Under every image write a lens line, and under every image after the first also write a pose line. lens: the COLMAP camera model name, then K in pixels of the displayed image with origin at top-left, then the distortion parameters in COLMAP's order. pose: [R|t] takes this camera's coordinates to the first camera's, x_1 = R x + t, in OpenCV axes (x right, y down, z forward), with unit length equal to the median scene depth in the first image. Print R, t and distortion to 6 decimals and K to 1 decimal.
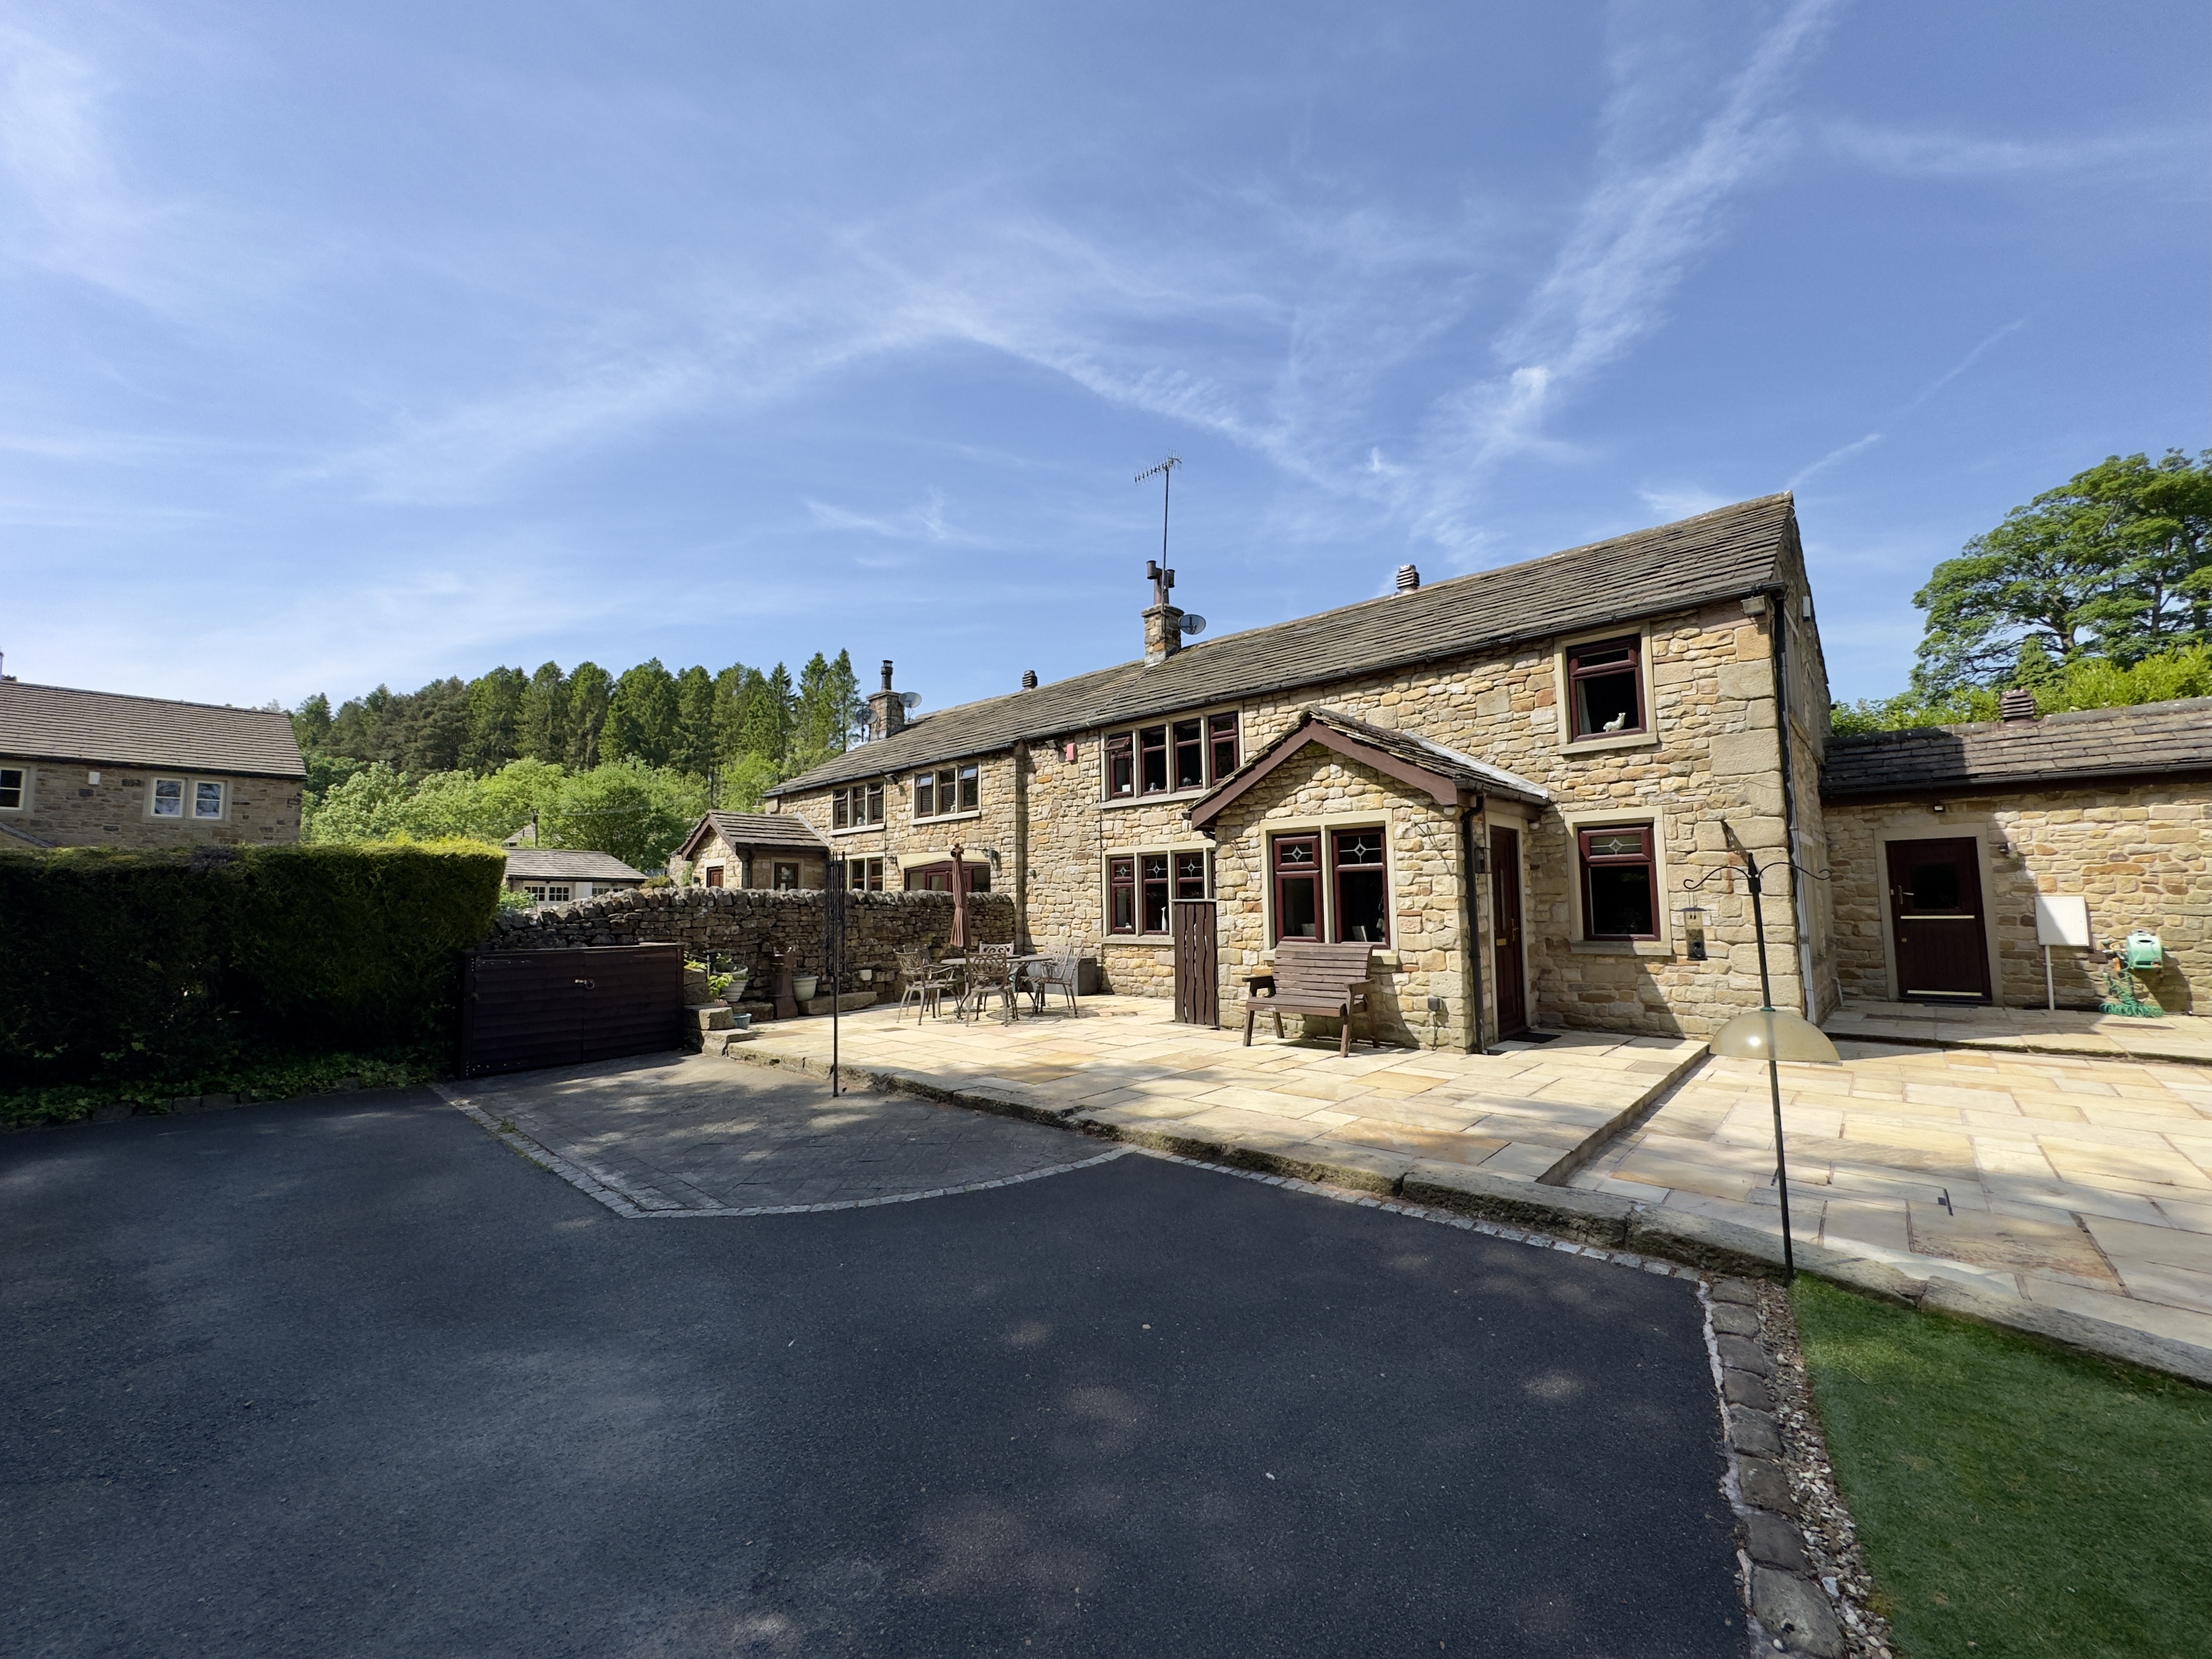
lens RADIAL K [[882.3, 0, 1101.6], [0, 882.3, 833.5], [0, 0, 1]] dist [-0.001840, 0.000046]
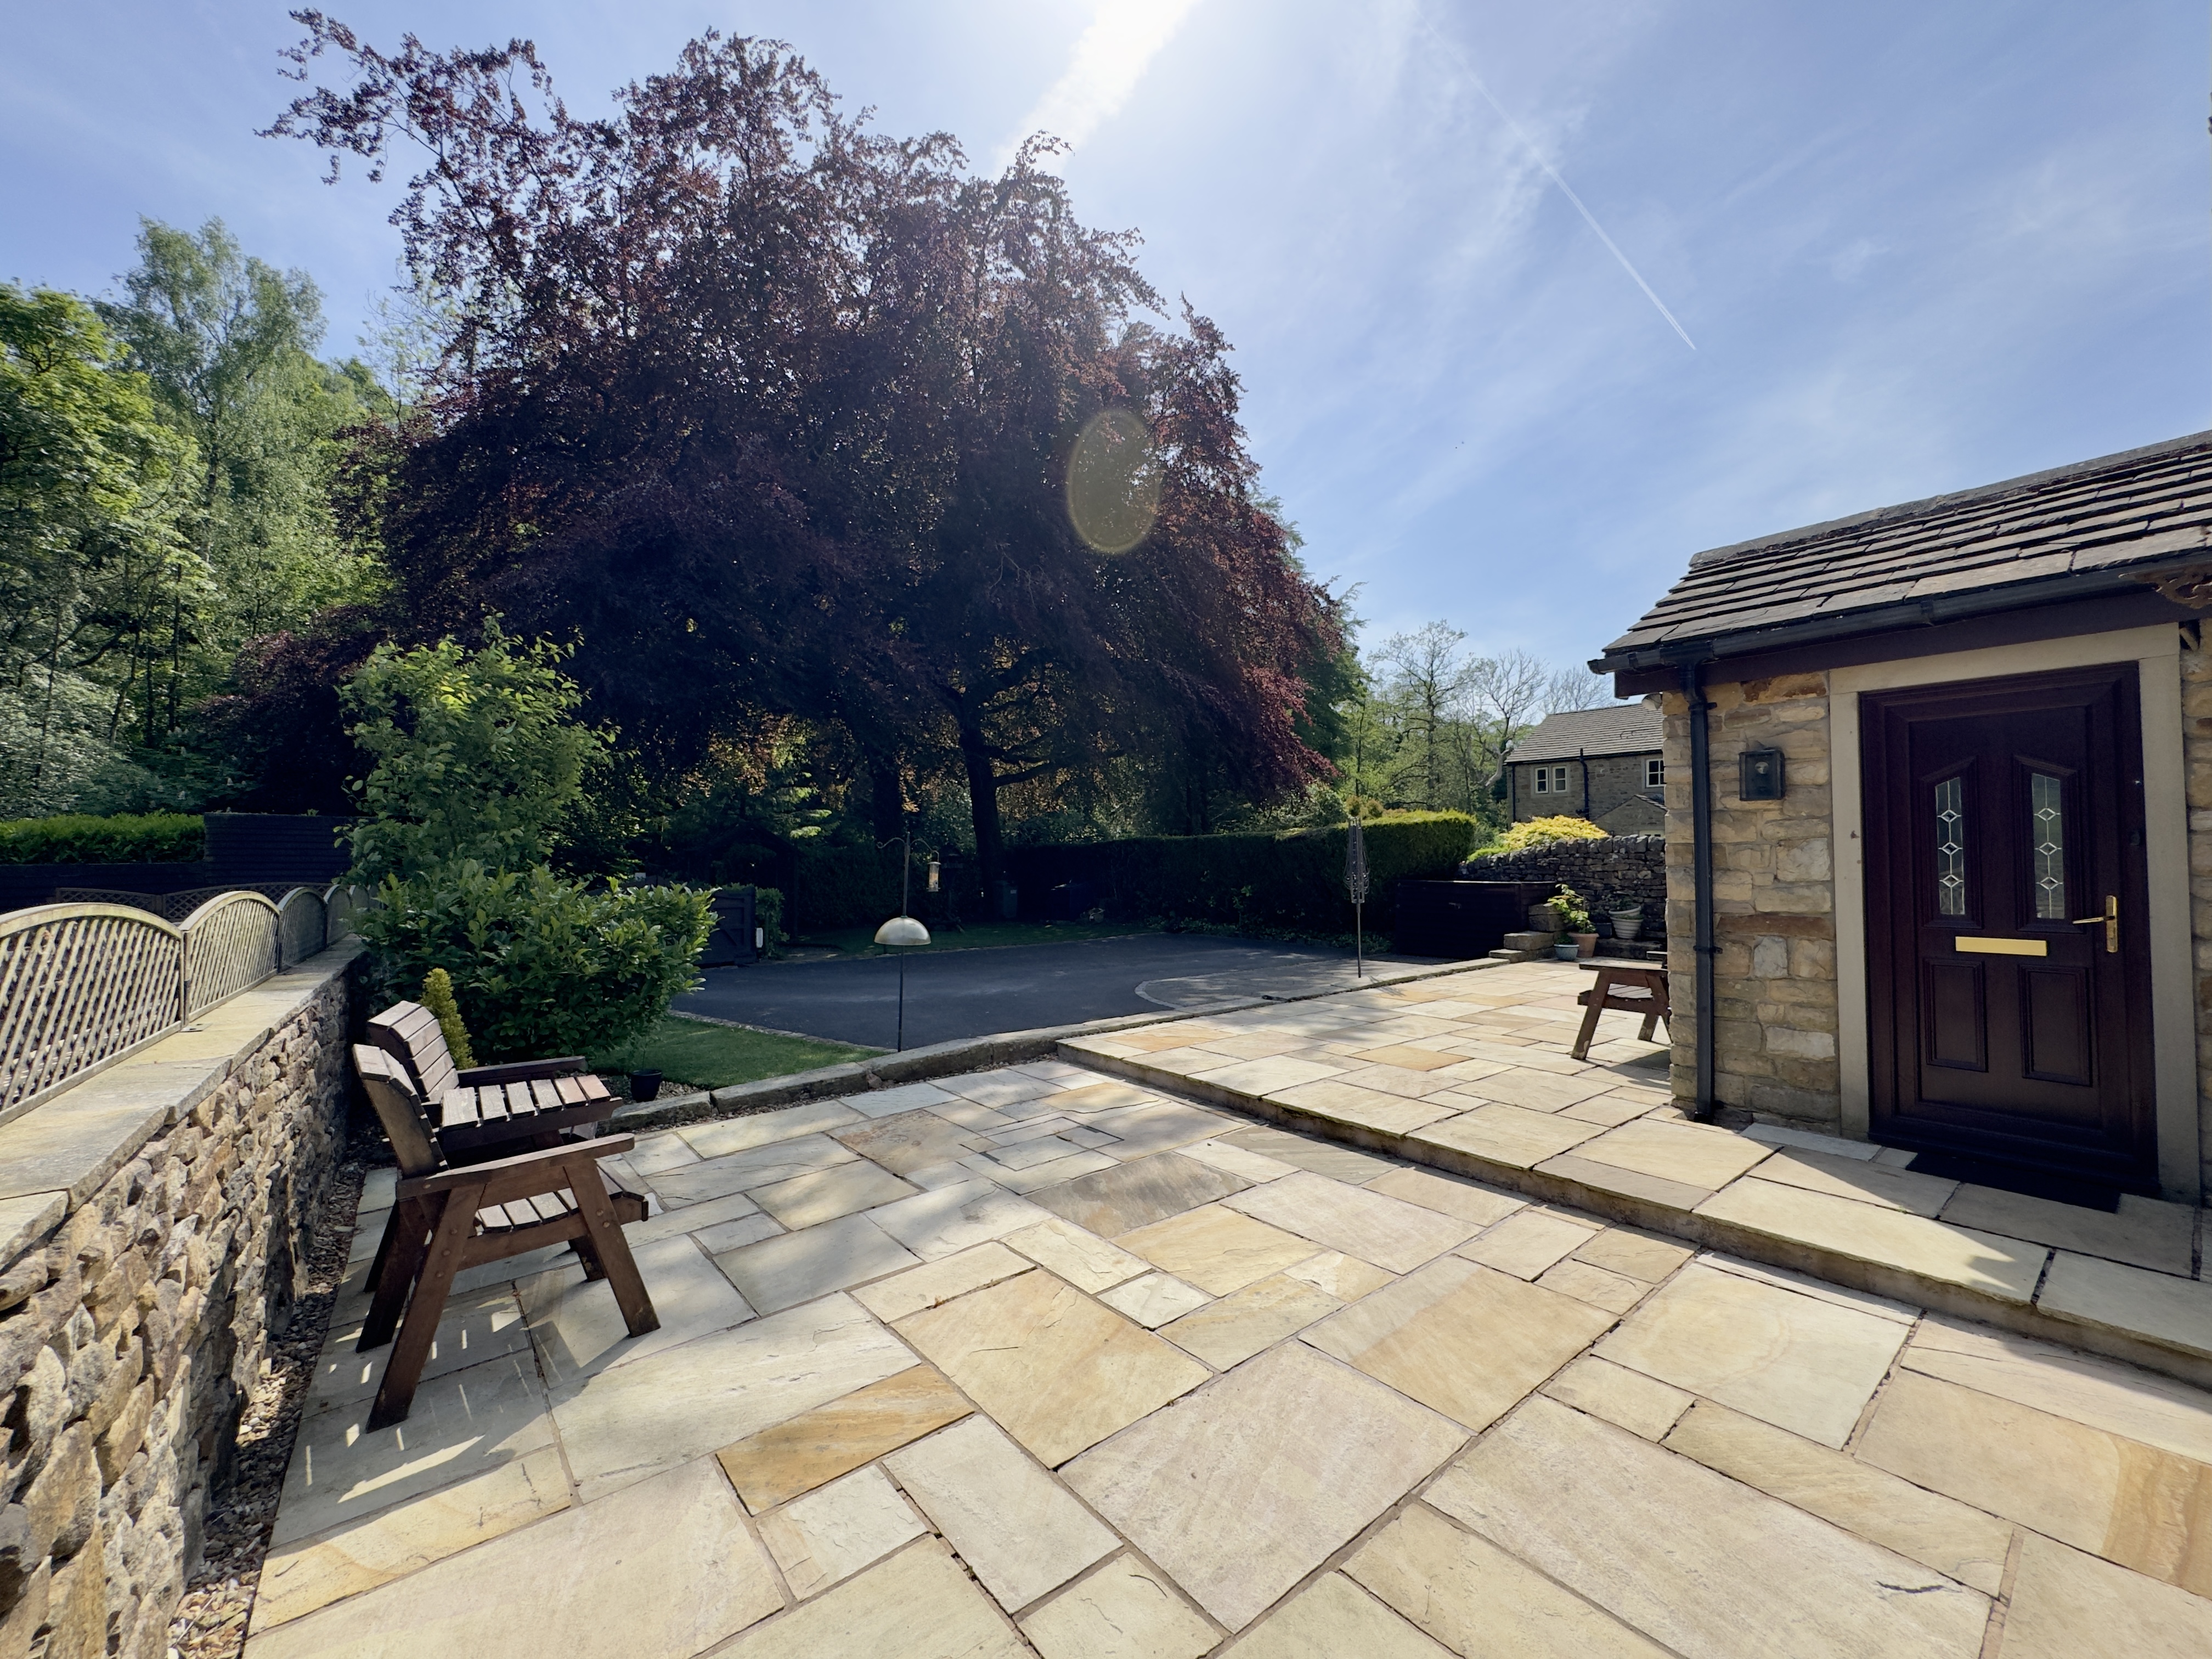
lens RADIAL K [[882.3, 0, 1101.9], [0, 882.3, 834.7], [0, 0, 1]] dist [-0.001840, 0.000046]
pose [[-0.158318, -0.016354, -0.987253, 0.752311], [0.085832, 0.995850, -0.030260, 0.035390], [0.983650, -0.089529, -0.156257, 0.510740]]
